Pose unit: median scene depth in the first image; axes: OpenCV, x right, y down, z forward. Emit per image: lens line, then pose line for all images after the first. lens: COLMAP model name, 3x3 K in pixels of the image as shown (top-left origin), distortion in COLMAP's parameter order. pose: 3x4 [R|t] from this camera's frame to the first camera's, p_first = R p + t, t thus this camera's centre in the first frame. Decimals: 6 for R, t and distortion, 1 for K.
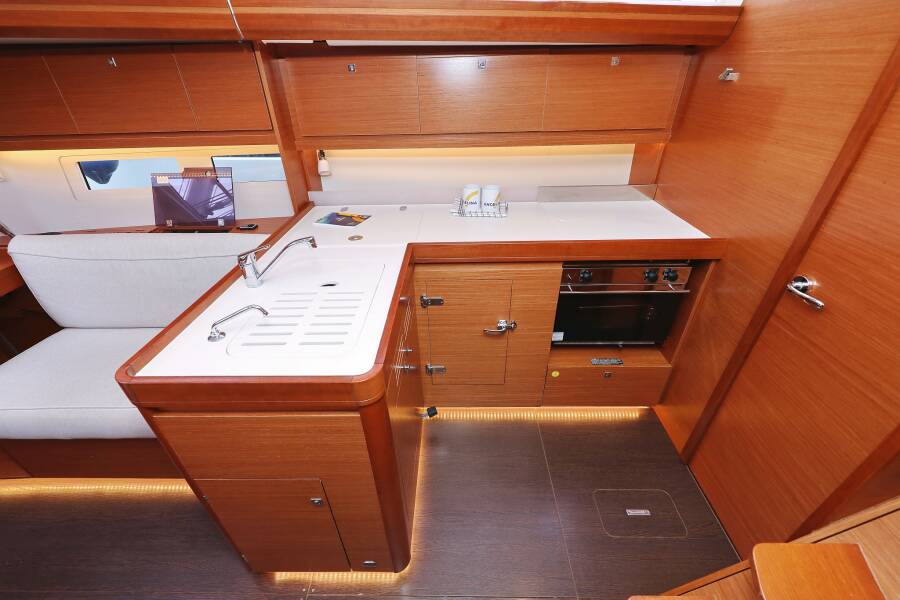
lens RADIAL K [[364.6, 0, 451.0], [0, 364.6, 306.8], [0, 0, 1]] dist [0.002024, 0.000273]
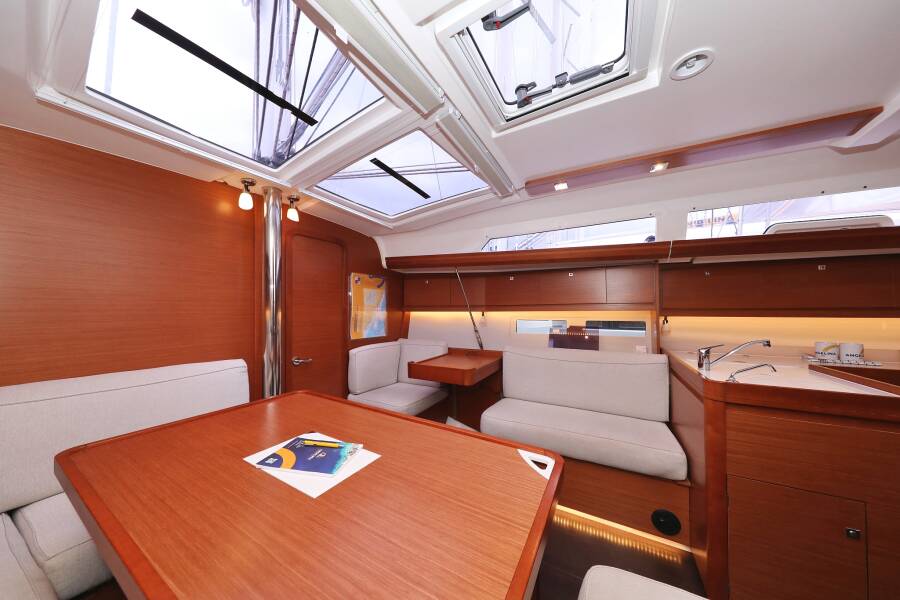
lens RADIAL K [[282.3, 0, 453.0], [0, 282.3, 305.1], [0, 0, 1]] dist [-0.000376, 0.000042]
pose [[0.872636, 0.002322, -0.488365, -0.643469], [-0.273751, 0.830445, -0.485203, 0.436049], [0.404433, 0.557096, 0.725312, -0.364220]]
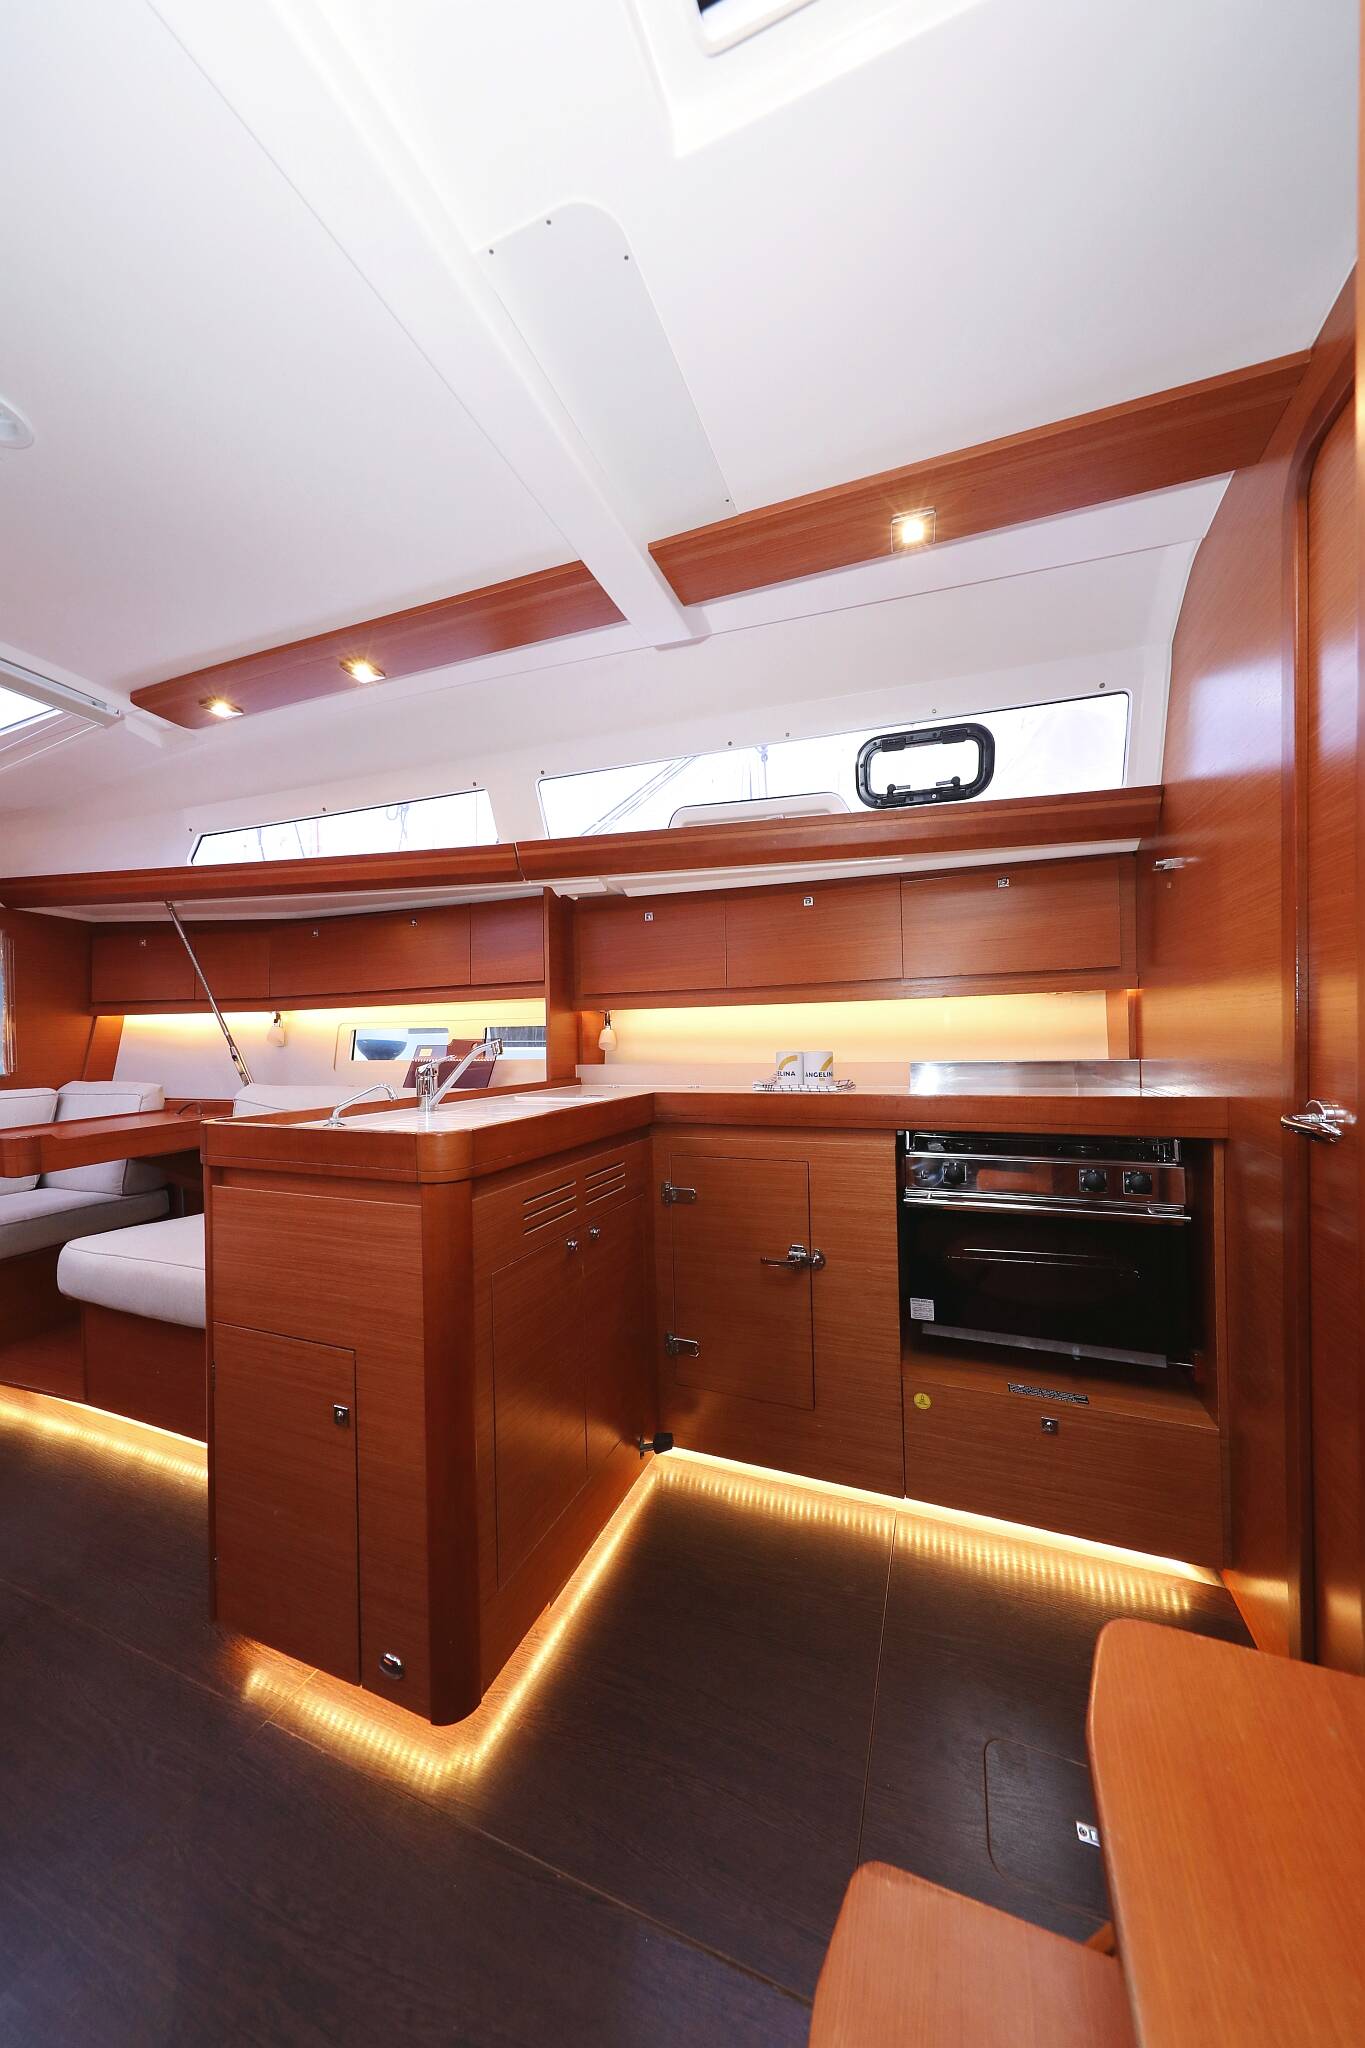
lens RADIAL K [[651.6, 0, 688.2], [0, 651.6, 1031.1], [0, 0, 1]] dist [0.000328, 0.000016]
pose [[0.934107, -0.006813, -0.356927, 0.315683], [-0.185022, 0.845815, -0.500363, 0.263086], [0.305304, 0.533432, 0.788822, 0.016276]]
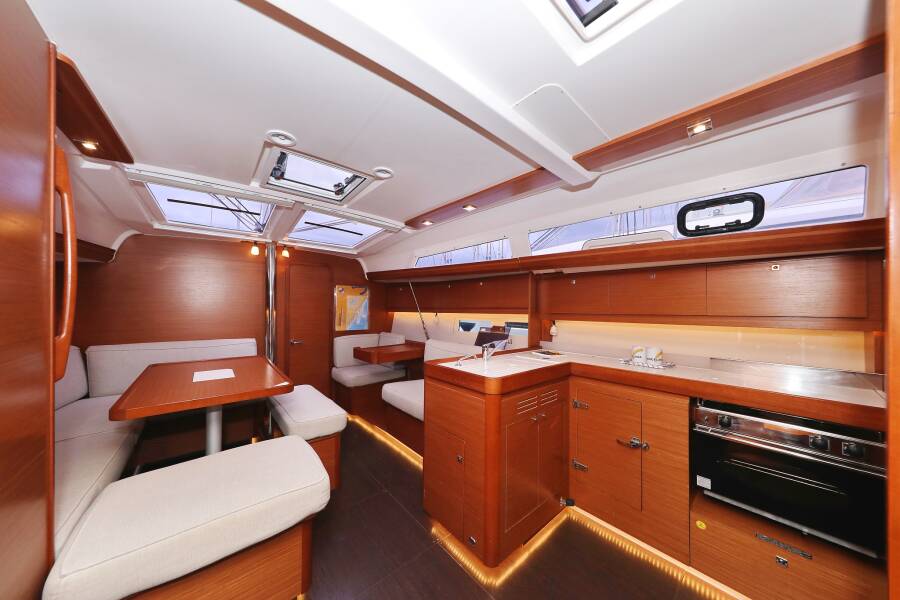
lens RADIAL K [[282.3, 0, 453.0], [0, 282.3, 305.1], [0, 0, 1]] dist [-0.000376, 0.000042]
pose [[0.664280, 0.009272, -0.747426, 0.416274], [-0.416231, 0.835142, -0.359568, 0.247704], [0.620873, 0.549956, 0.558627, -0.164019]]
